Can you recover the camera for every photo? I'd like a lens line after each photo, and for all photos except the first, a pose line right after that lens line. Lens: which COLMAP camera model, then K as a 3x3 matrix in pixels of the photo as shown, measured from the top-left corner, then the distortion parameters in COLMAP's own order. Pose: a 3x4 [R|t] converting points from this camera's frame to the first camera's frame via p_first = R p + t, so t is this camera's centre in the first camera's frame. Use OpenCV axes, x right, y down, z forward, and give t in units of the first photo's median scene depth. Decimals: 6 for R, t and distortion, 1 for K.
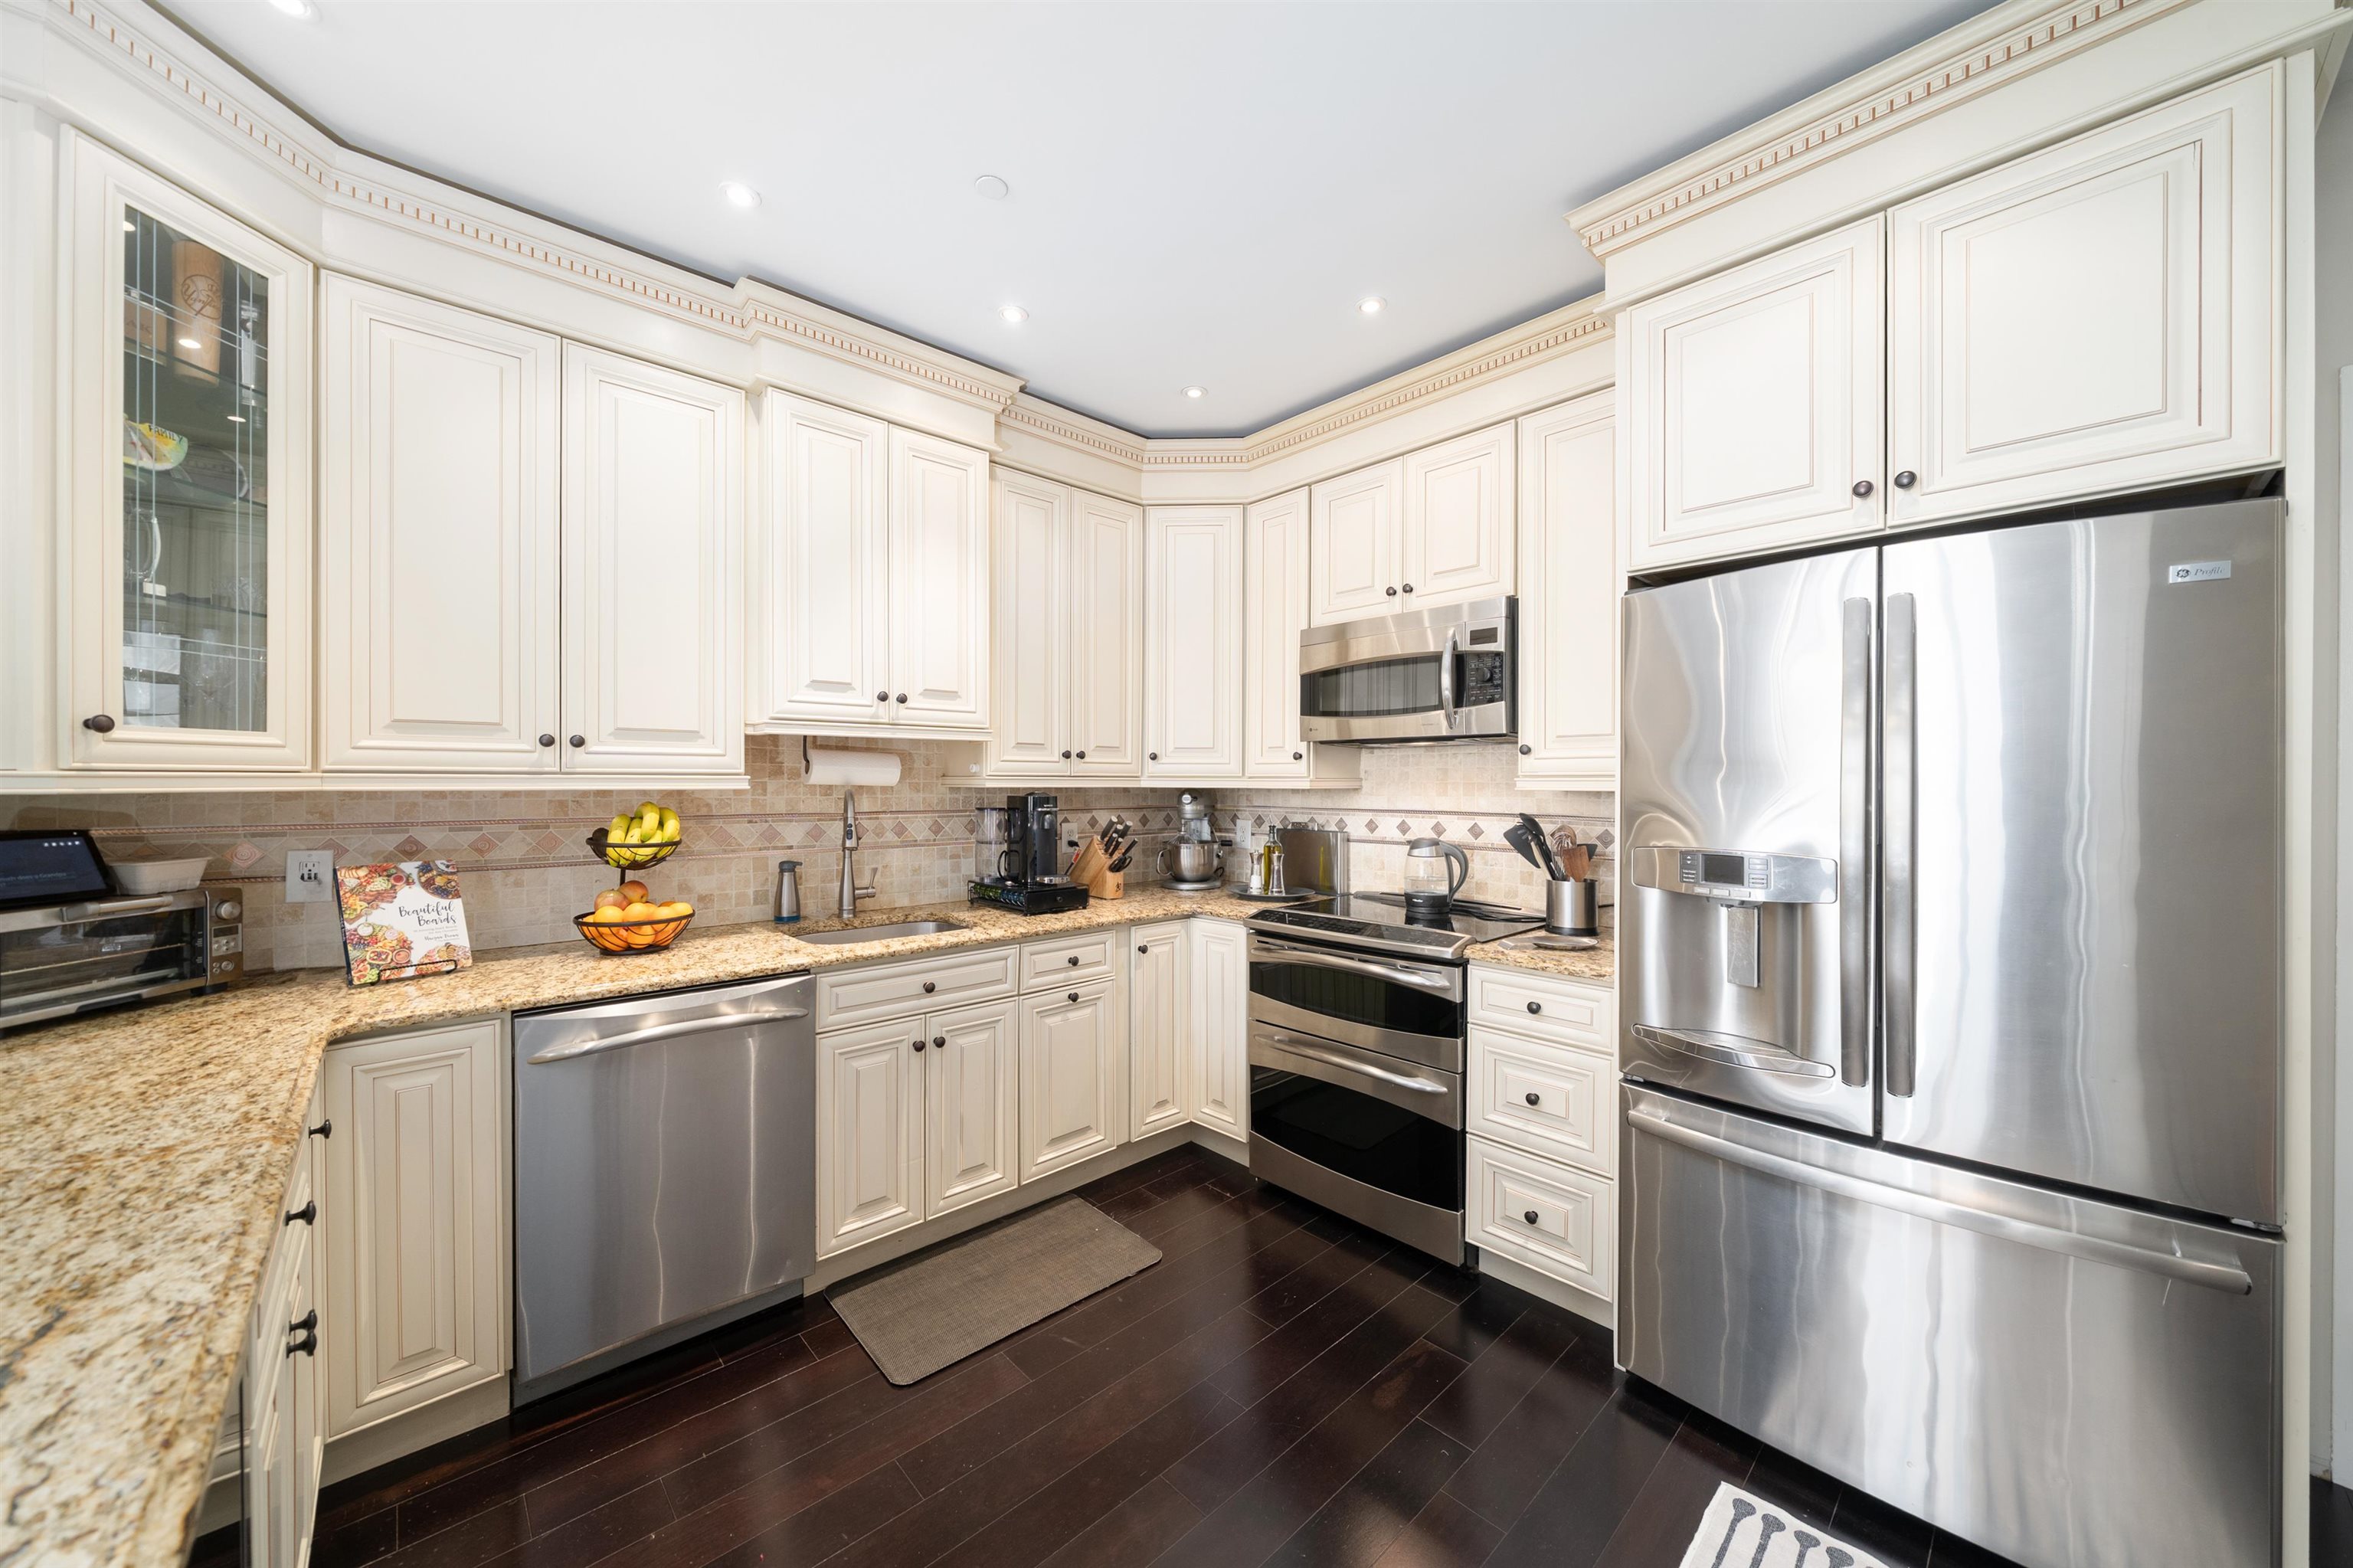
lens RADIAL K [[834.6, 0, 1170.7], [0, 834.6, 786.5], [0, 0, 1]] dist [-0.005994, 0.000208]
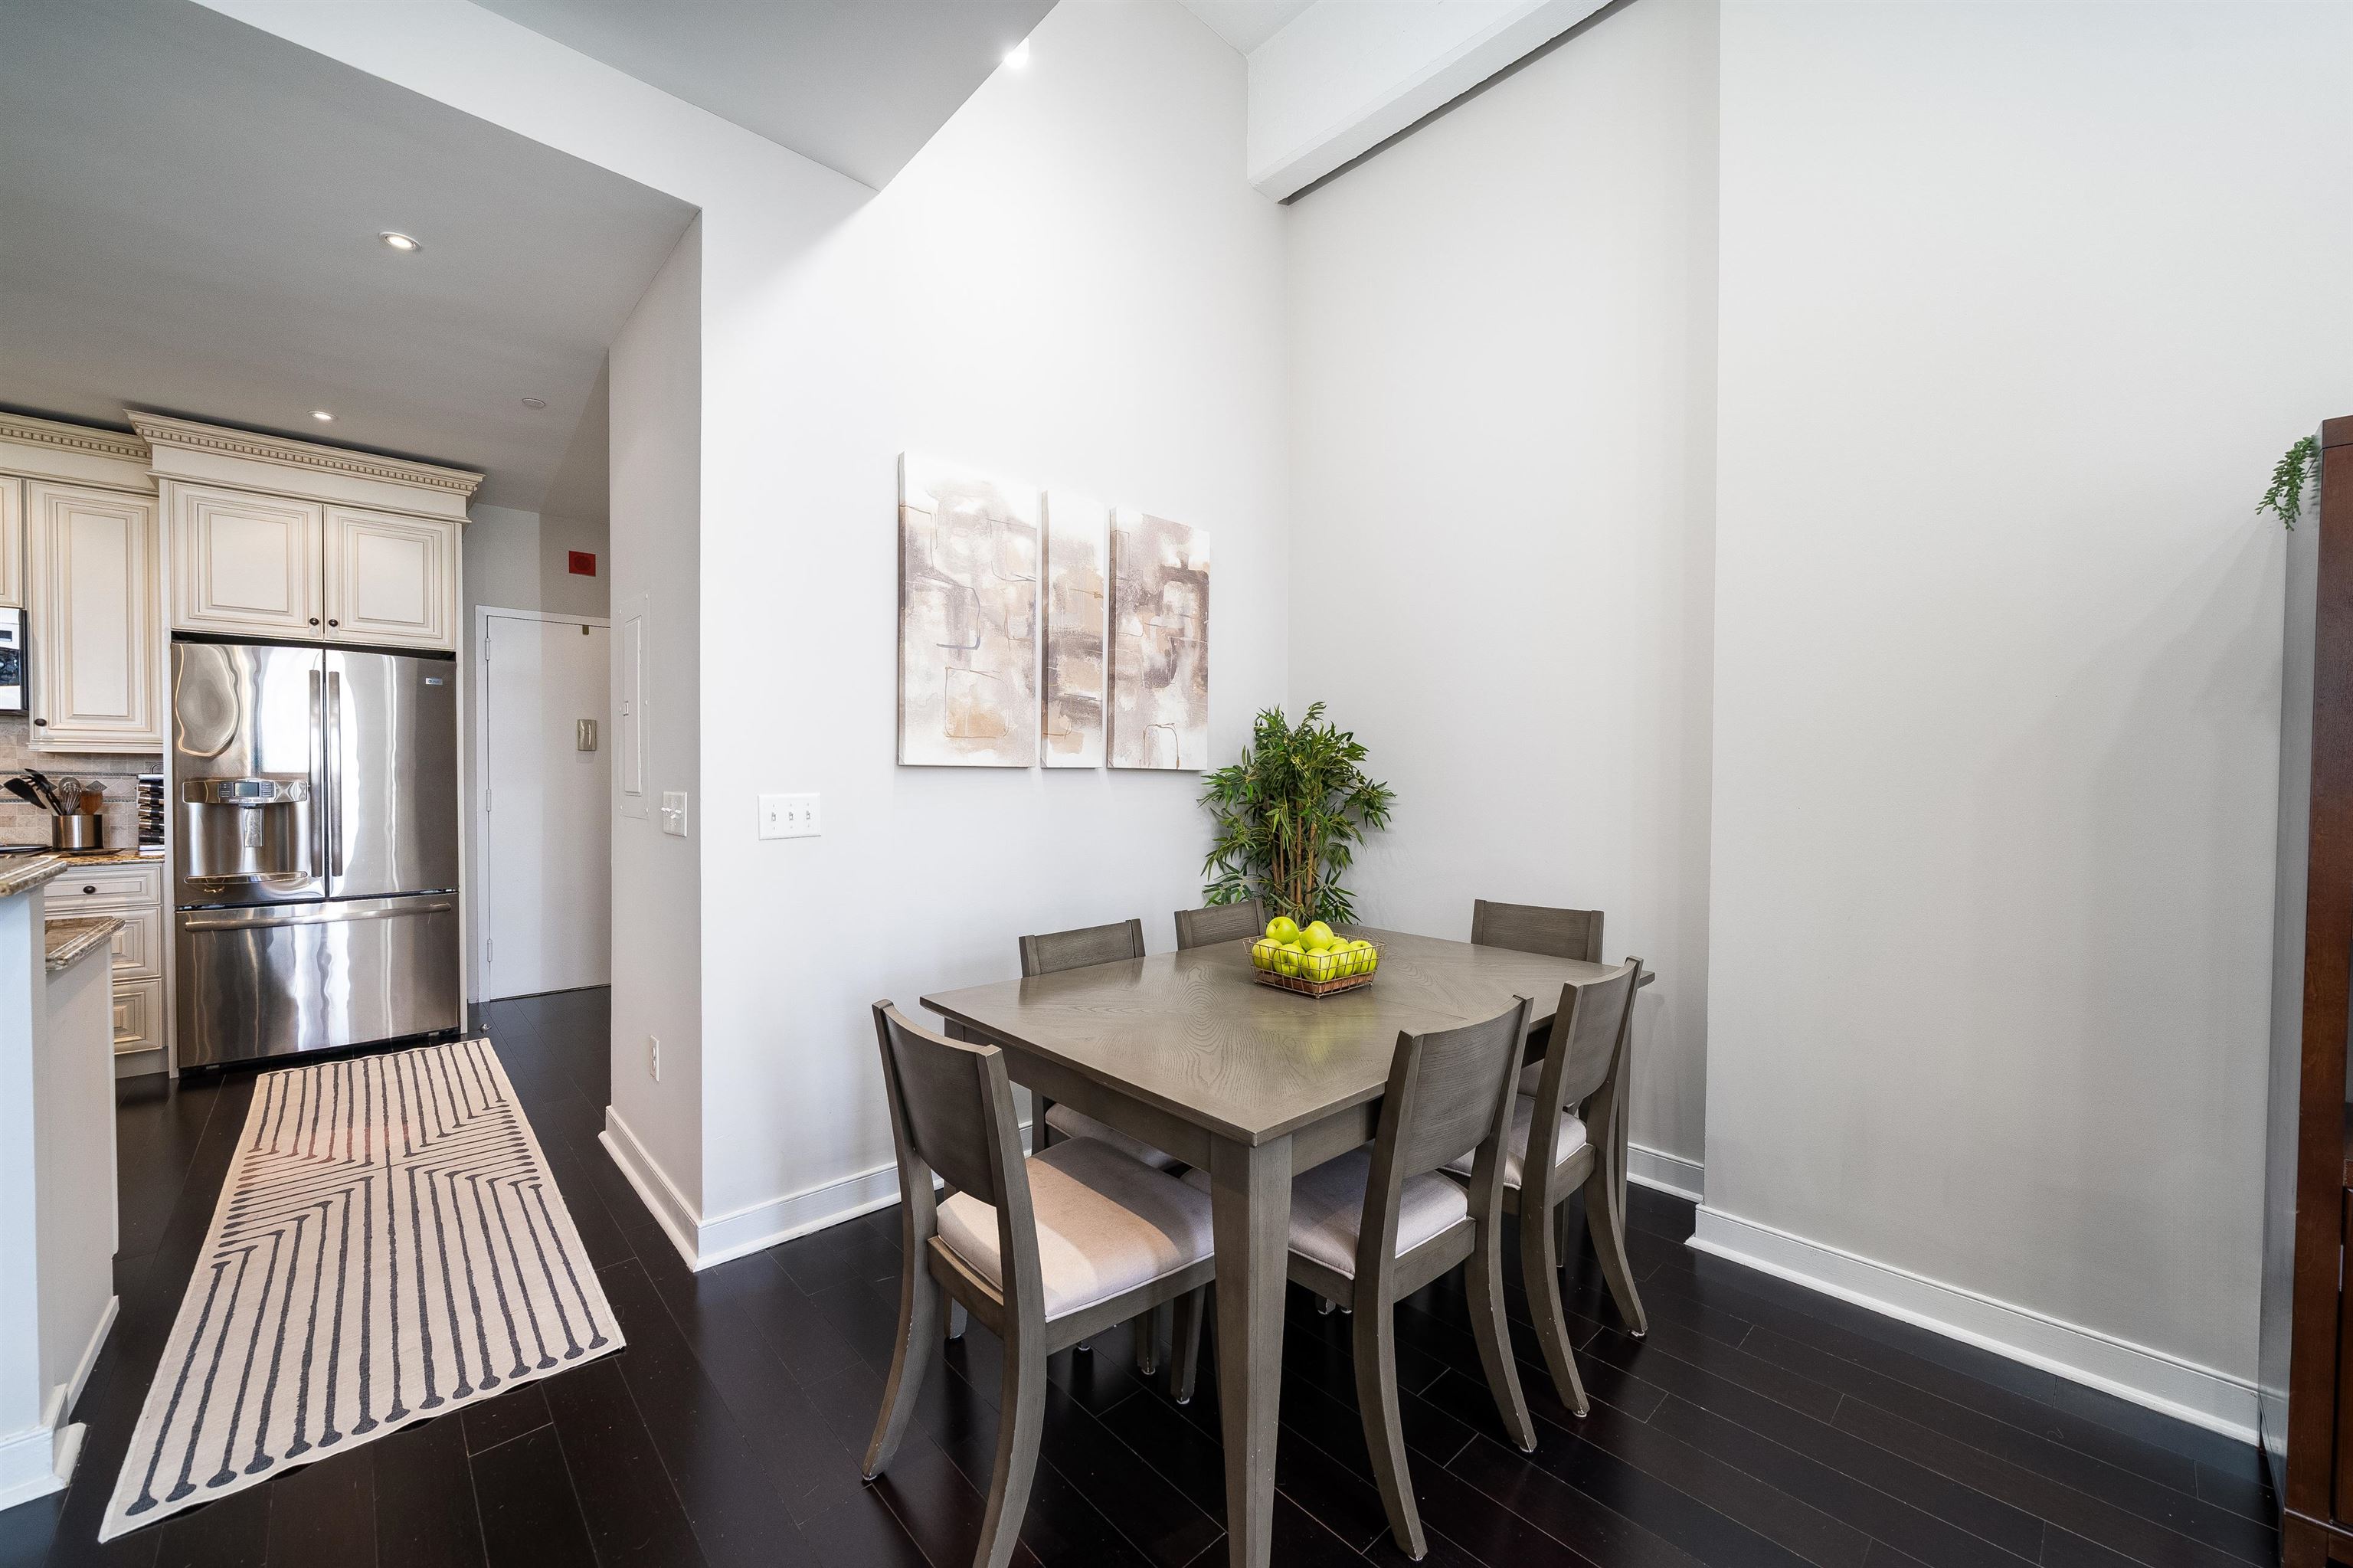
lens RADIAL K [[903.9, 0, 1172.7], [0, 903.9, 789.8], [0, 0, 1]] dist [-0.000762, -0.000233]
pose [[-0.002984, -0.018304, 0.999828, -1.135489], [-0.000337, 0.999832, 0.018303, 0.042227], [-0.999995, -0.000282, -0.002989, -0.925932]]
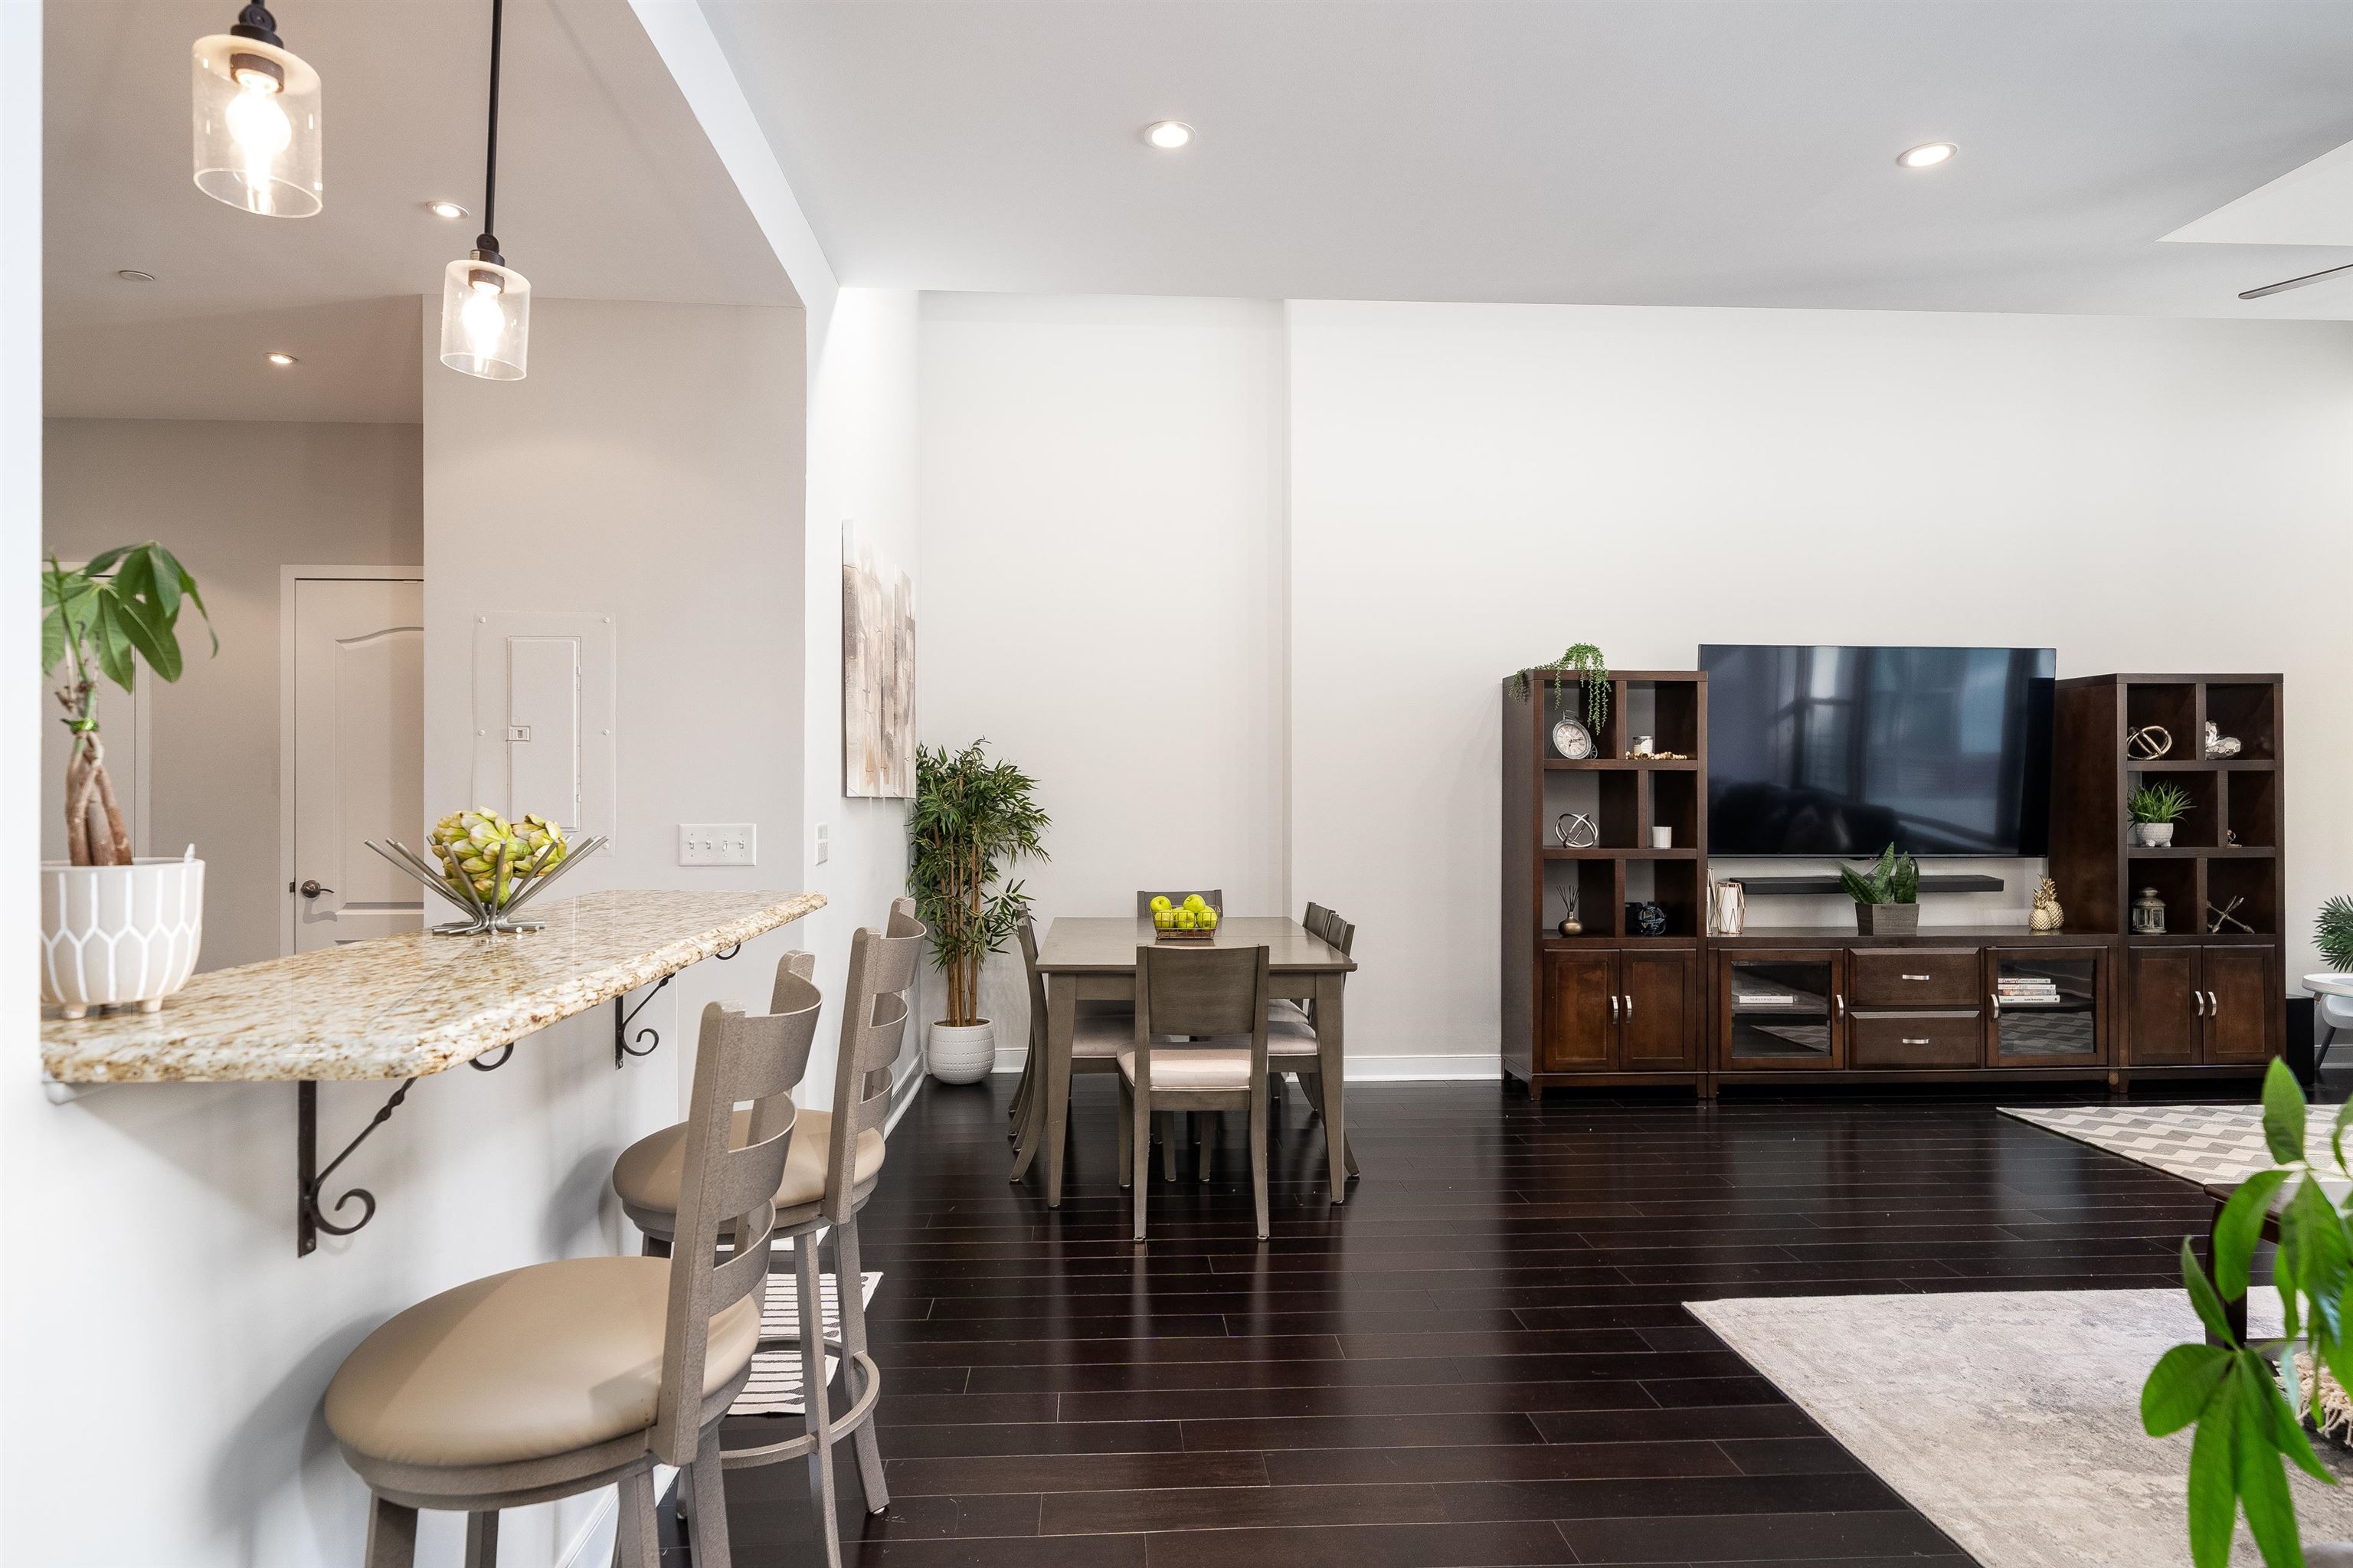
lens RADIAL K [[1266.4, 0, 1176.5], [0, 1266.4, 784.0], [0, 0, 1]] dist [0.000553, 0.000056]
pose [[-0.778685, 0.005836, 0.627388, -1.478419], [0.003398, 0.999981, -0.005085, 0.025138], [-0.627406, -0.001827, -0.778690, 0.519280]]
